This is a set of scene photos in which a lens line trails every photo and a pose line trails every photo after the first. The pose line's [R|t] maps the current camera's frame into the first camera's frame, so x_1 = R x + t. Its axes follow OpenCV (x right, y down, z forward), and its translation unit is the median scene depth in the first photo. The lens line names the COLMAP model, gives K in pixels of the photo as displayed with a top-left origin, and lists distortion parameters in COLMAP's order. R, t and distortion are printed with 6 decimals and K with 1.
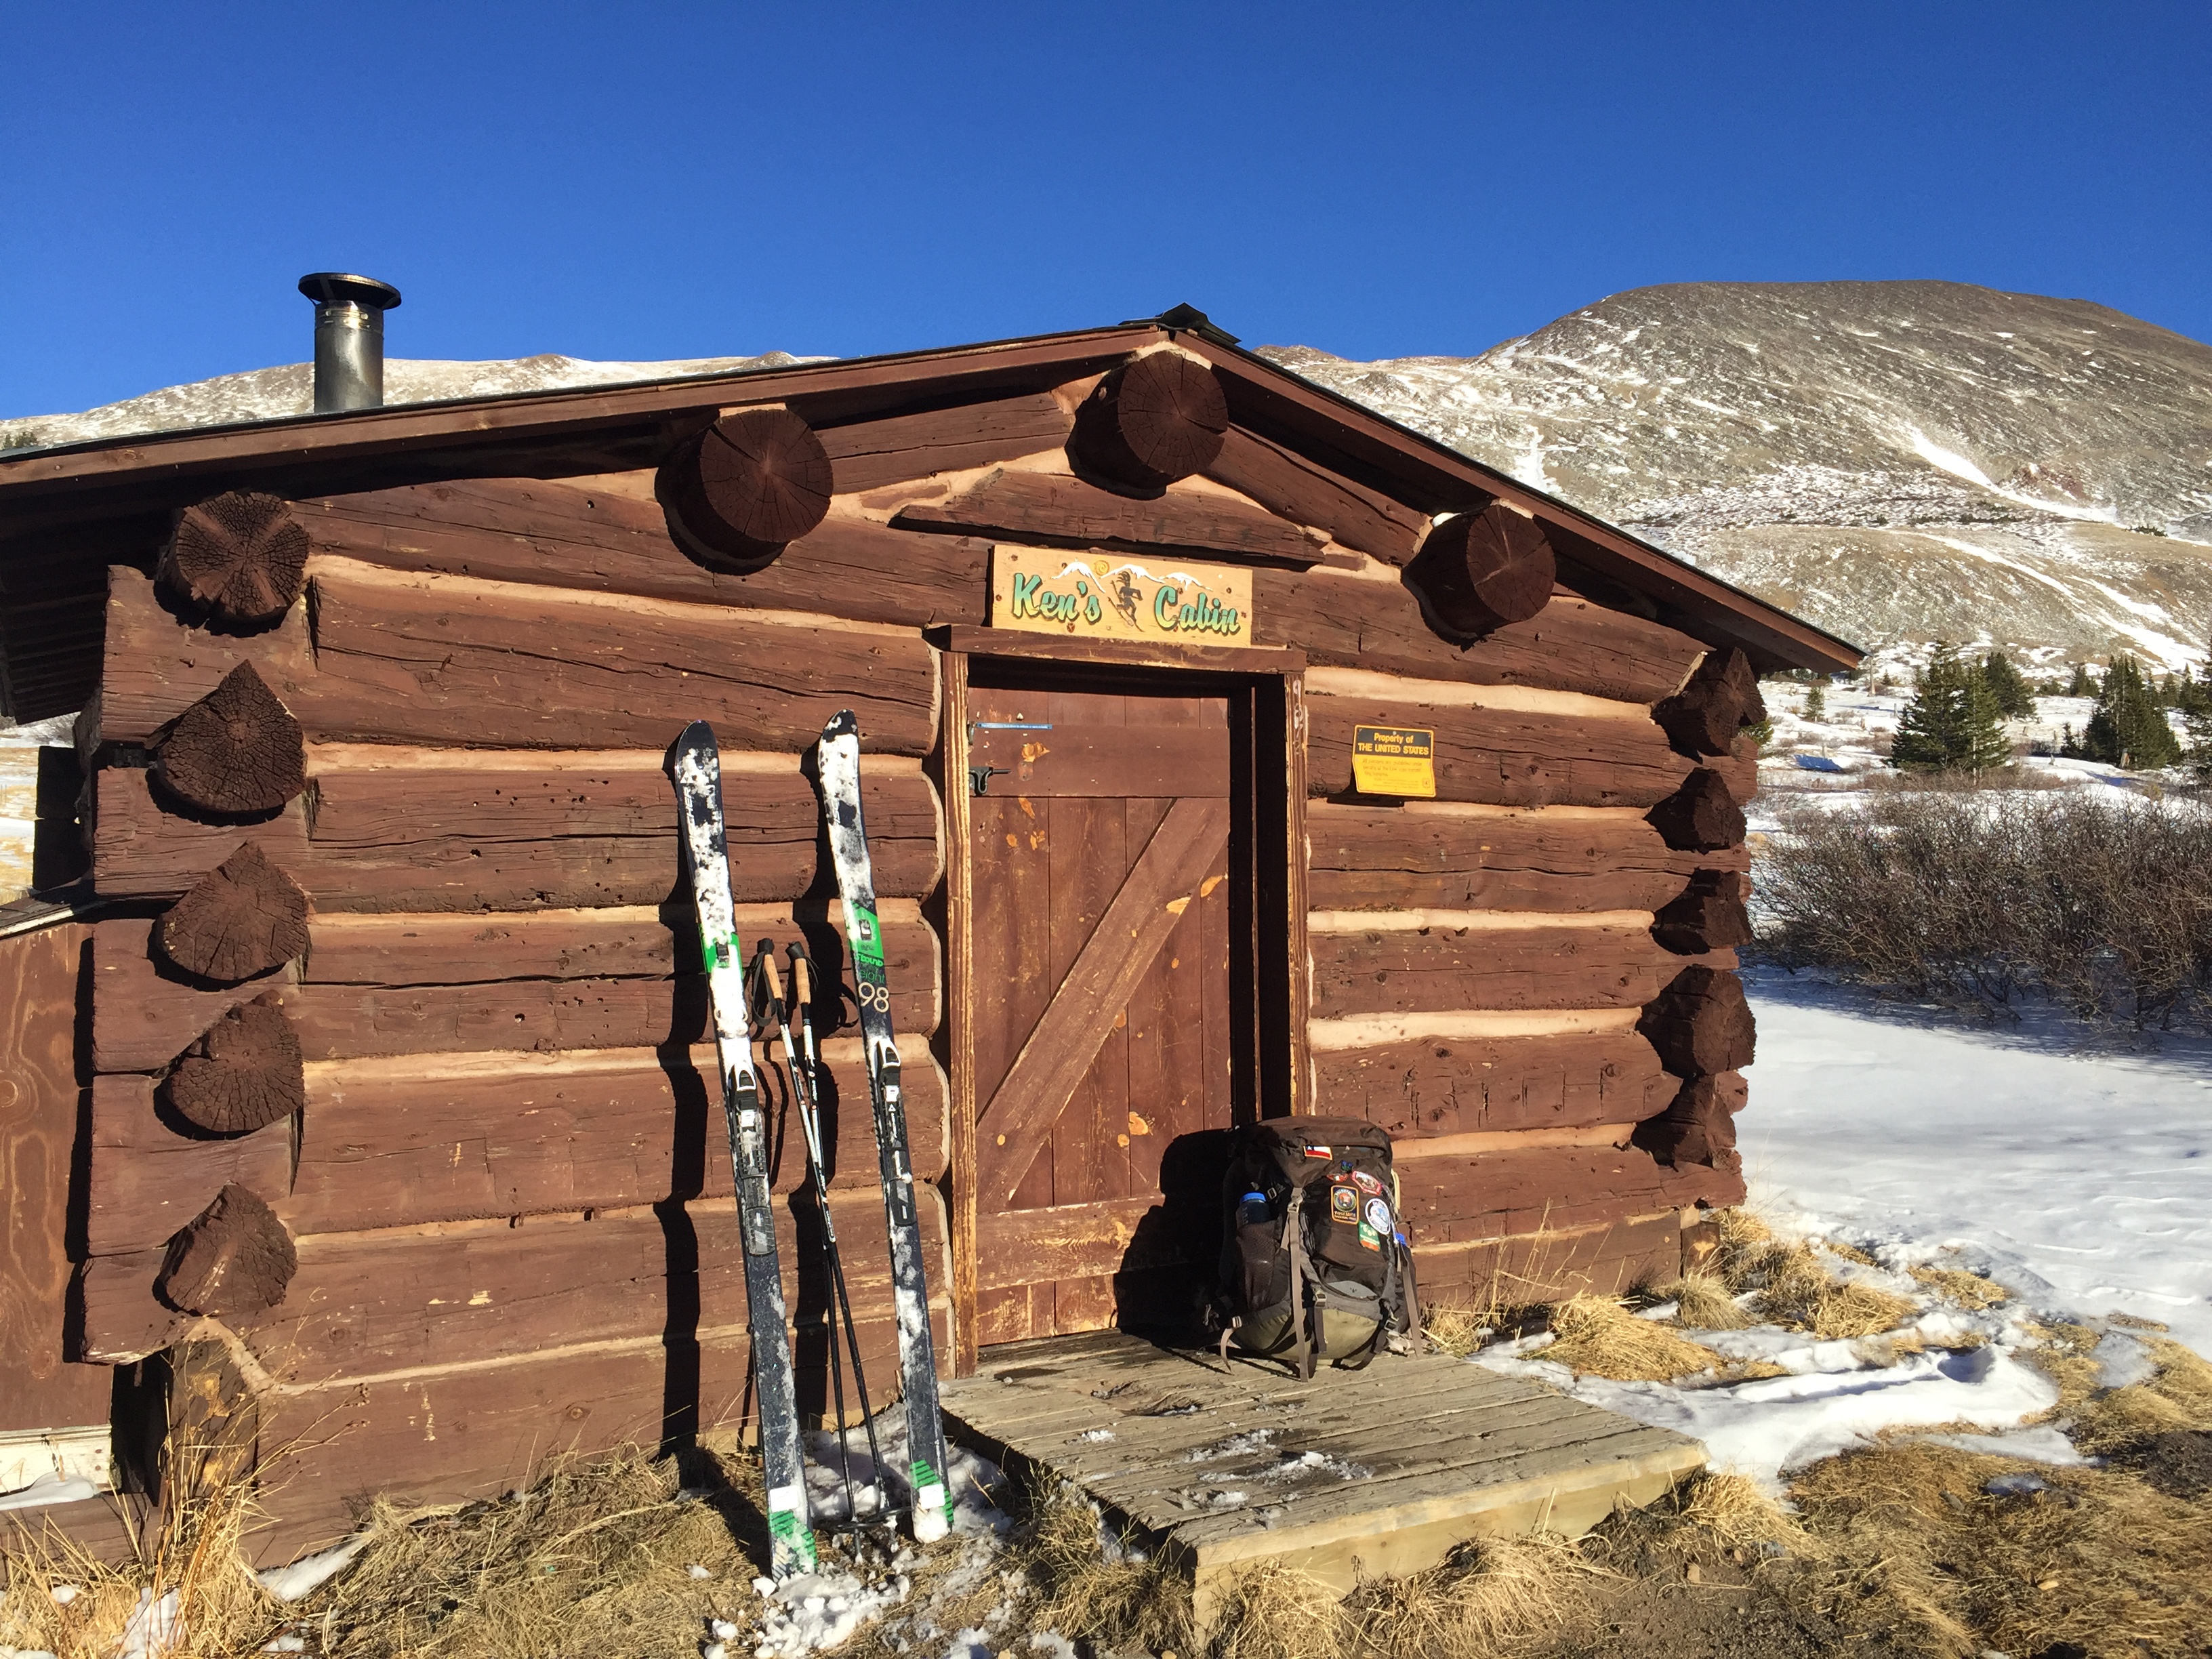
lens RADIAL K [[1862.9, 0, 1104.5], [0, 1862.9, 834.5], [0, 0, 1]] dist [0.091170, -0.133134]
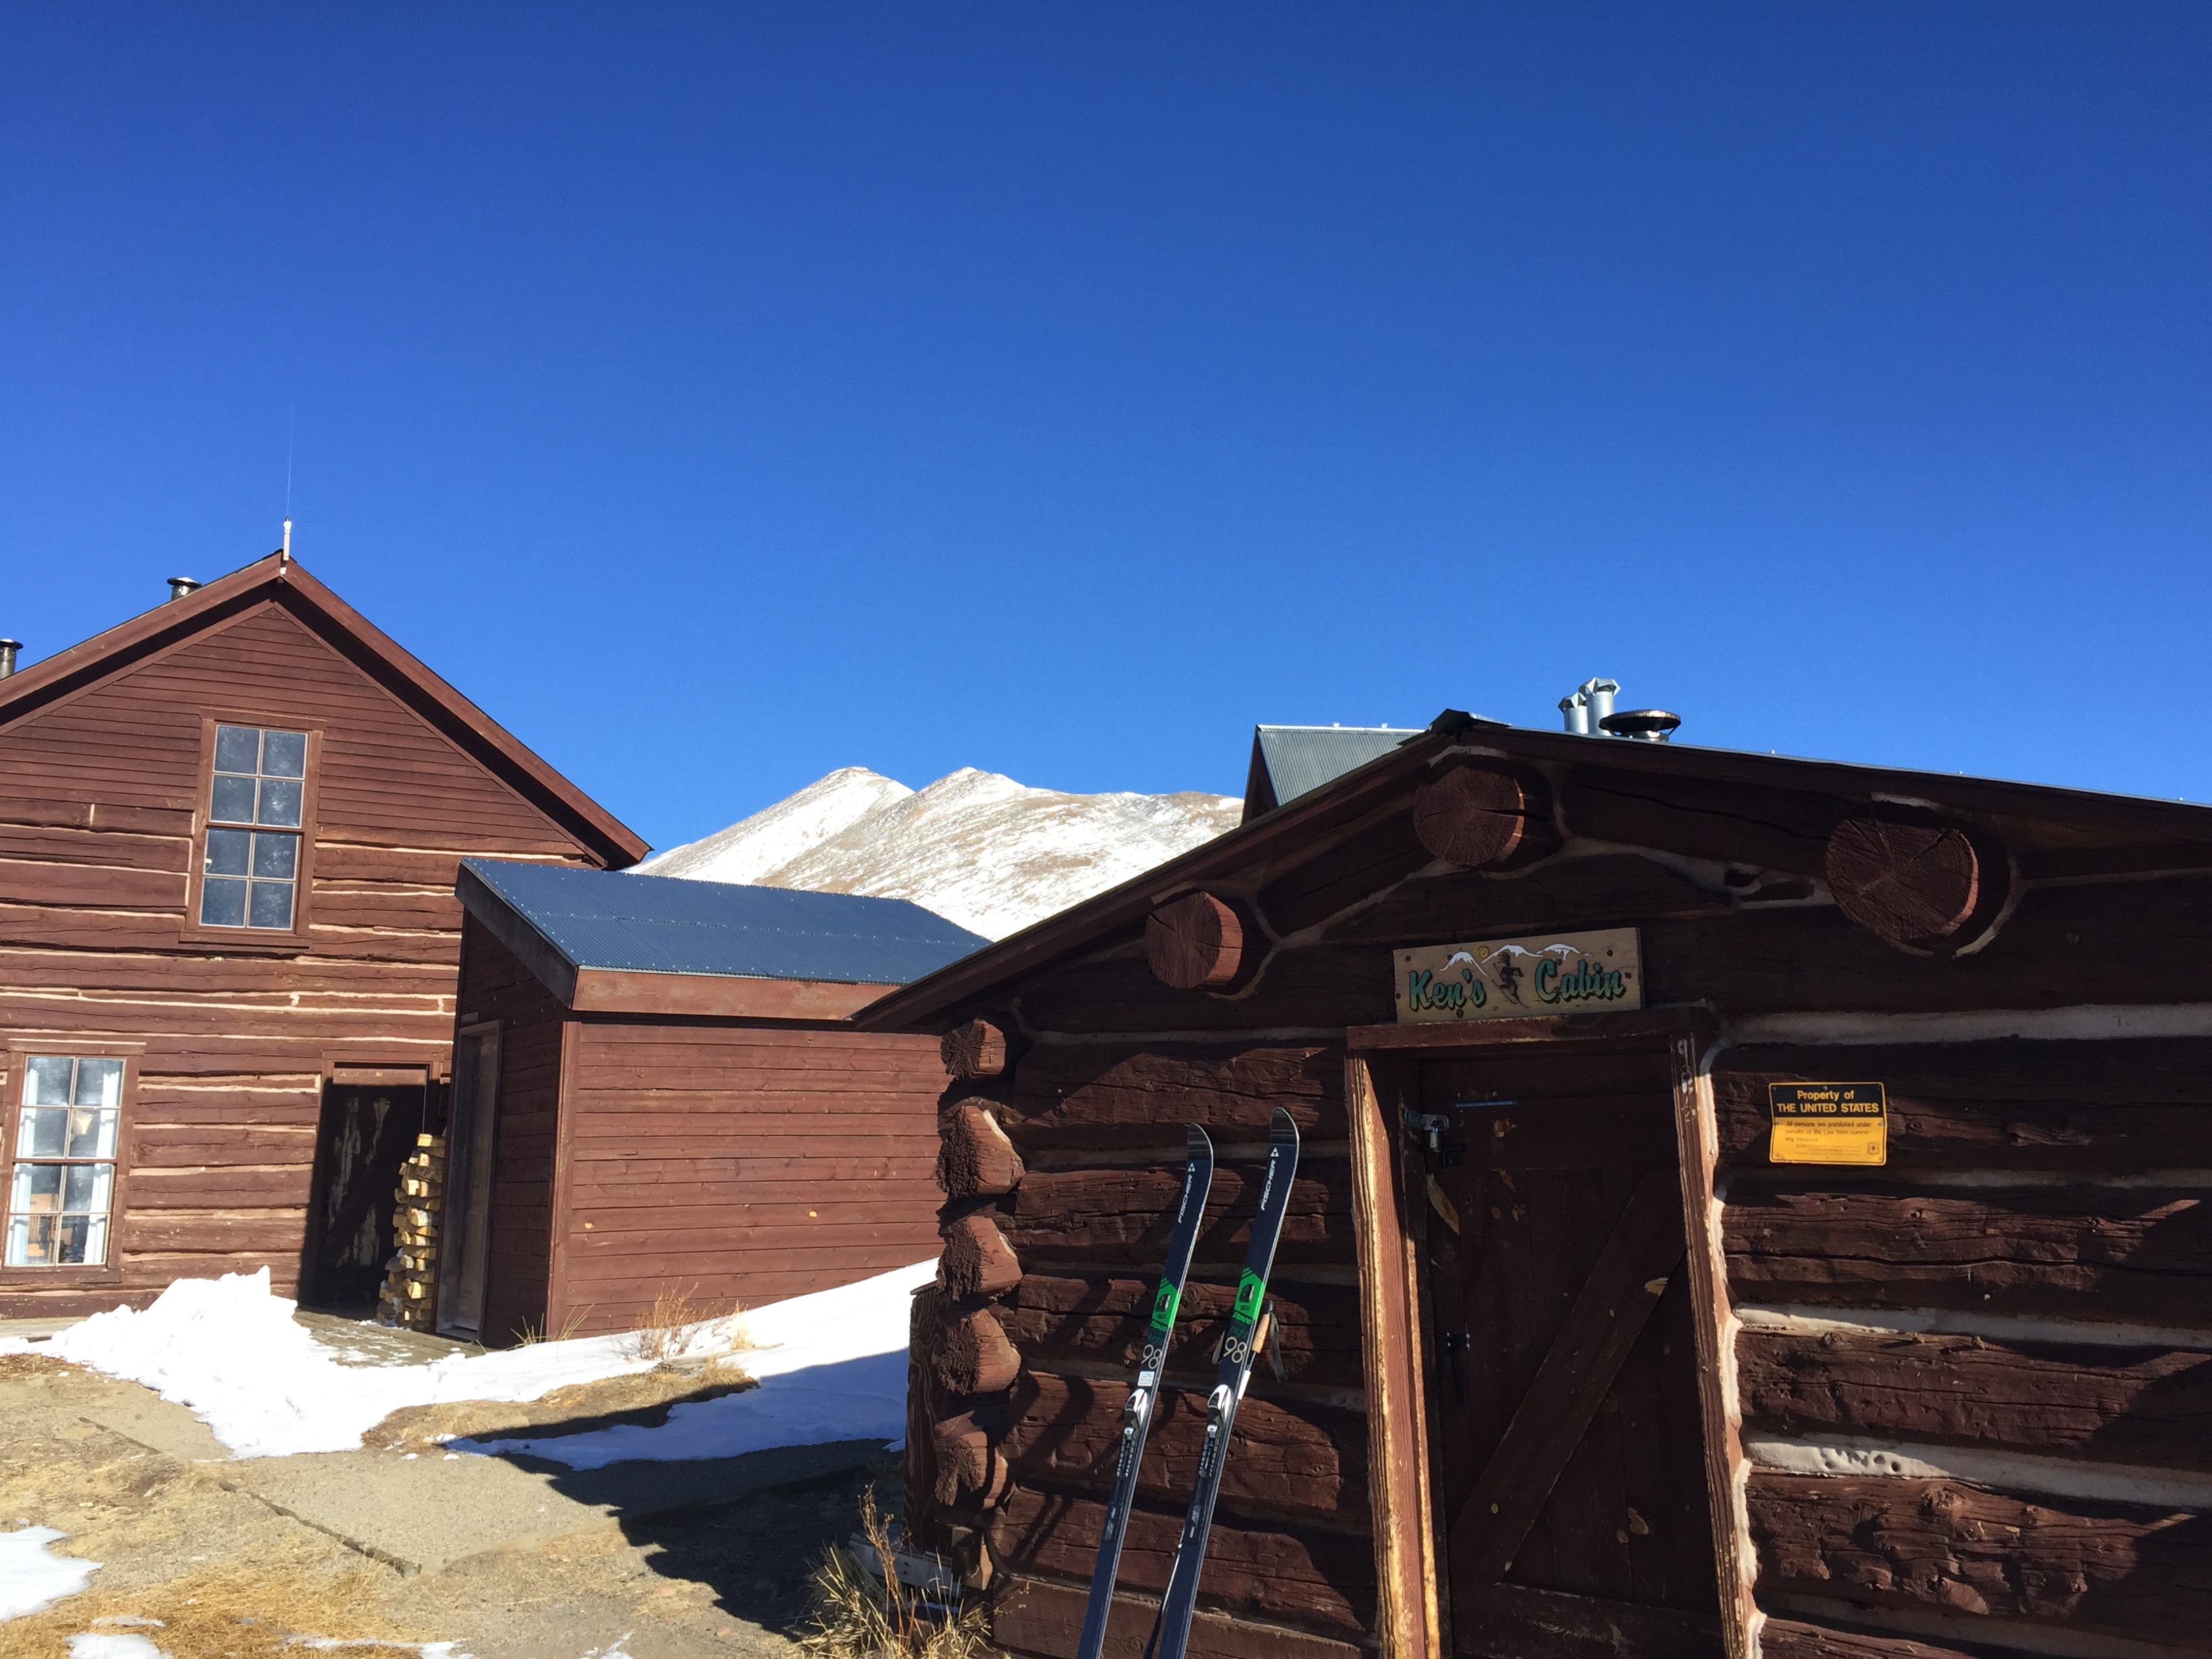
lens RADIAL K [[1862.9, 0, 1104.5], [0, 1862.9, 834.5], [0, 0, 1]] dist [0.091170, -0.133134]
pose [[0.298947, -0.168771, -0.939227, 0.917297], [0.031719, 0.985450, -0.166981, -0.037816], [0.953743, 0.020127, 0.299950, 0.462761]]
